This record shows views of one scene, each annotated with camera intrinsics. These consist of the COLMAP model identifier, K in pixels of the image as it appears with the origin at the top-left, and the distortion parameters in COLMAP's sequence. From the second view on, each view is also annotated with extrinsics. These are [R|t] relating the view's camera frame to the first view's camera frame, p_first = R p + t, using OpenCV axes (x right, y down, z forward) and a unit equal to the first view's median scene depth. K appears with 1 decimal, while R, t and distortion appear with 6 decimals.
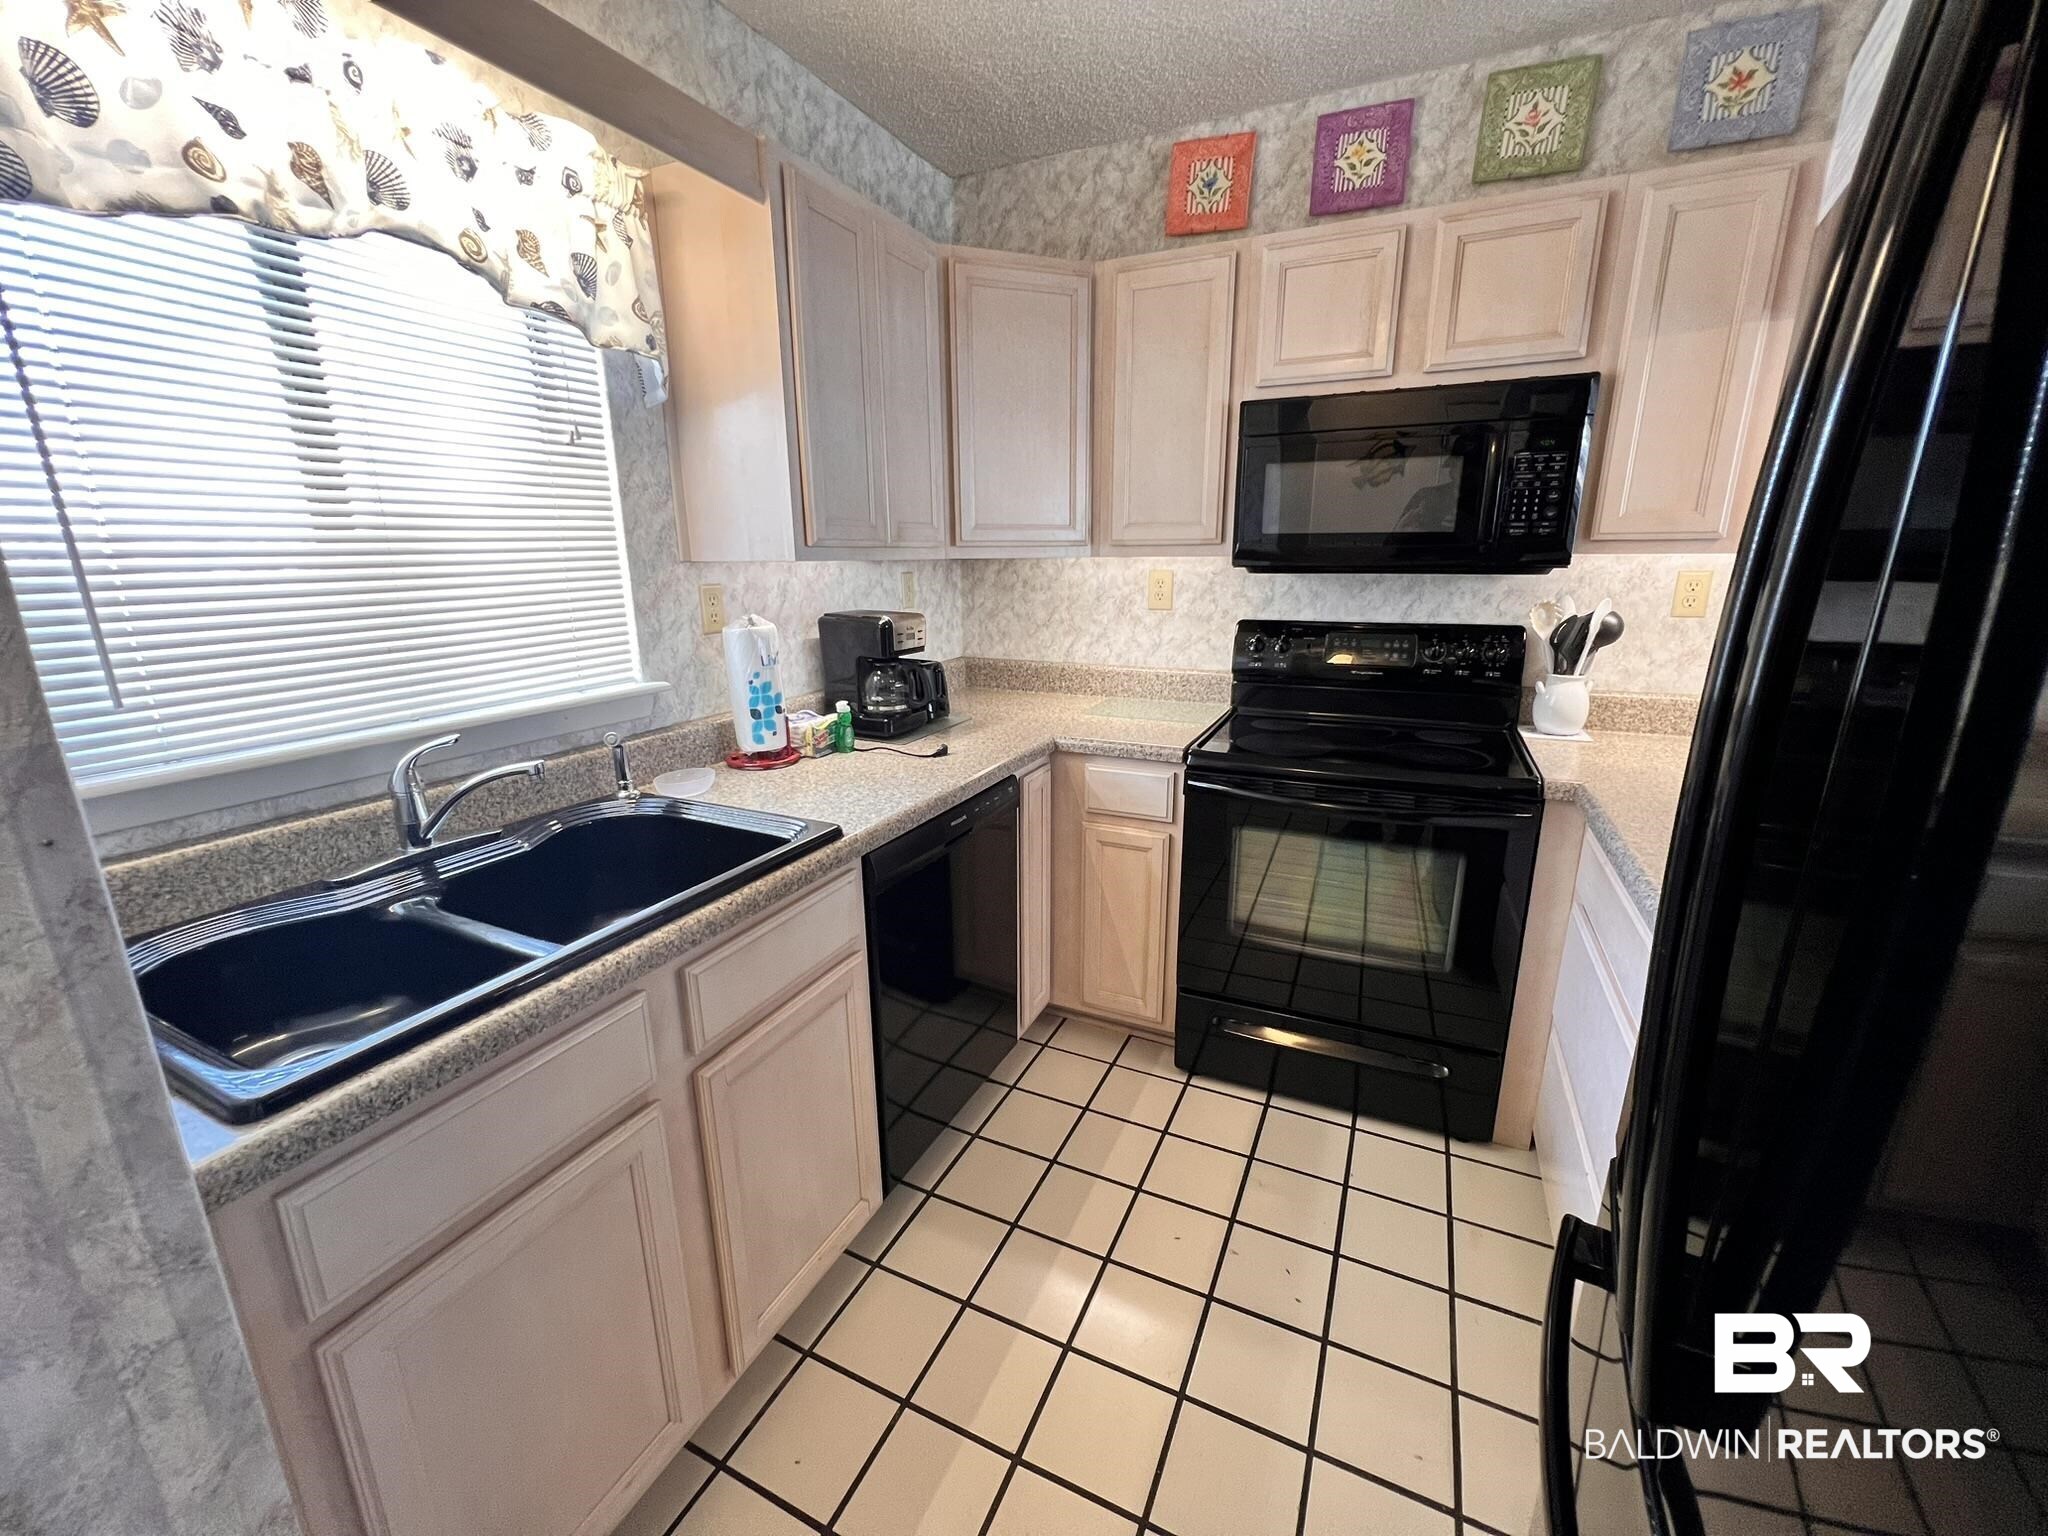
lens RADIAL K [[821.5, 0, 1020.7], [0, 821.5, 763.0], [0, 0, 1]] dist [-0.001144, 0.000044]
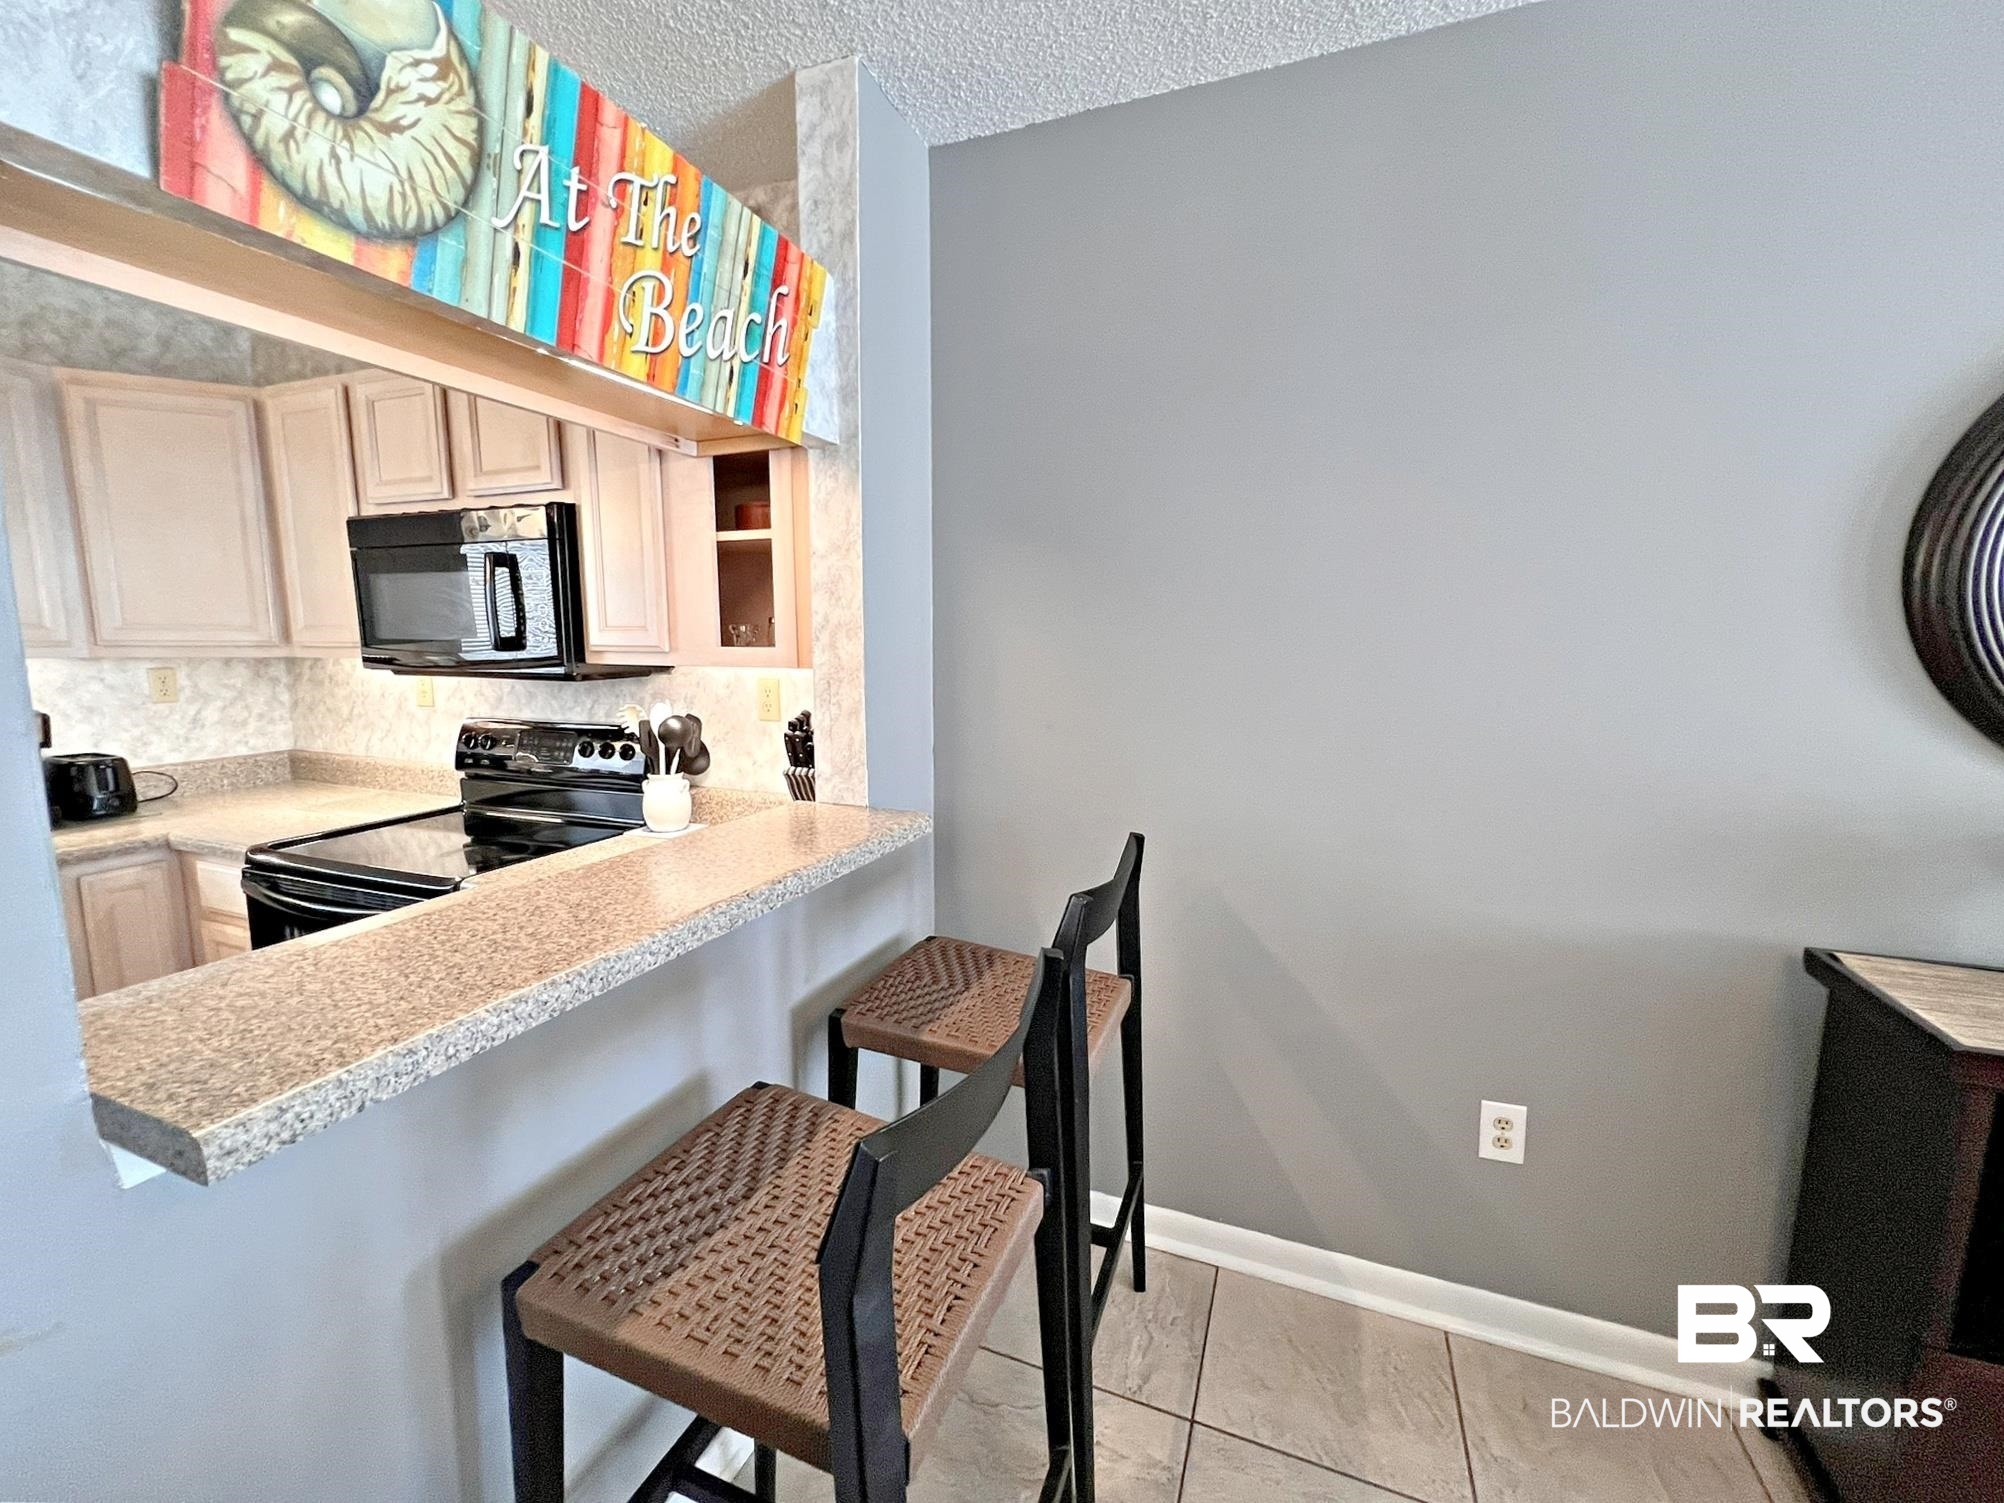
lens RADIAL K [[803.8, 0, 998.8], [0, 803.8, 746.7], [0, 0, 1]] dist [-0.001144, 0.000044]
pose [[0.997127, 0.004223, 0.075631, 0.775828], [0.004565, 0.993279, -0.115651, -0.016631], [-0.075612, 0.115664, 0.990406, -0.042118]]
